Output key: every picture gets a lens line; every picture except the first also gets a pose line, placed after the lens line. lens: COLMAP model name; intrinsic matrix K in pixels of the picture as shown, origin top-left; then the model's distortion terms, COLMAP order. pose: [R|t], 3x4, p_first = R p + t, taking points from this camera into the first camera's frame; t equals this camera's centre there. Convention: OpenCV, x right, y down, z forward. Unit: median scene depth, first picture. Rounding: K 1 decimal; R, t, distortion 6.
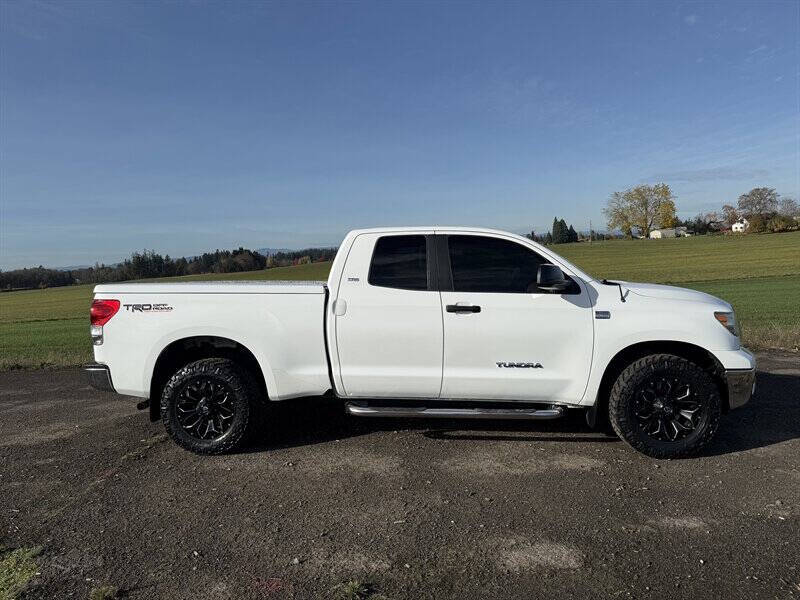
lens RADIAL K [[584.7, 0, 400.0], [0, 584.7, 300.0], [0, 0, 1]] dist [0.083267, -0.119017]
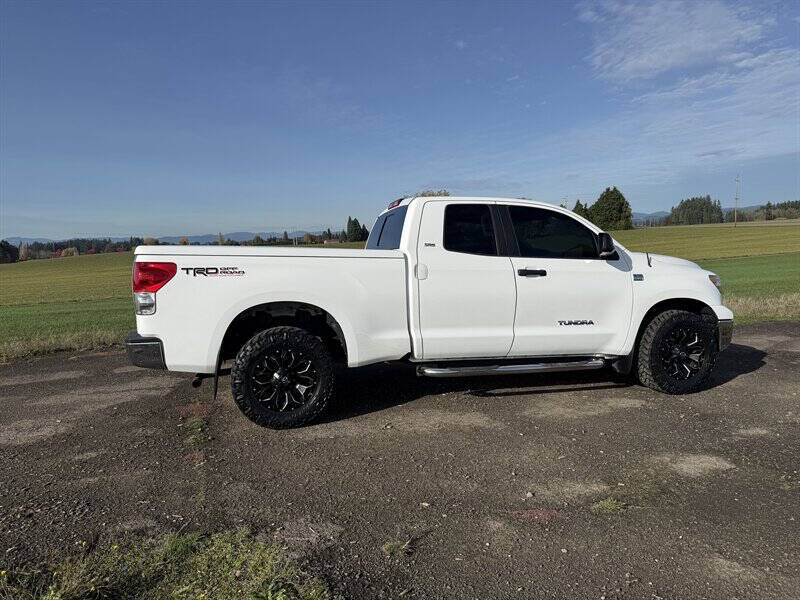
lens RADIAL K [[584.7, 0, 400.0], [0, 584.7, 300.0], [0, 0, 1]] dist [0.083267, -0.119017]
pose [[0.928330, -0.010784, 0.371600, -0.509710], [0.009865, 0.999942, 0.004373, 0.056699], [-0.371625, -0.000394, 0.928383, 0.069039]]
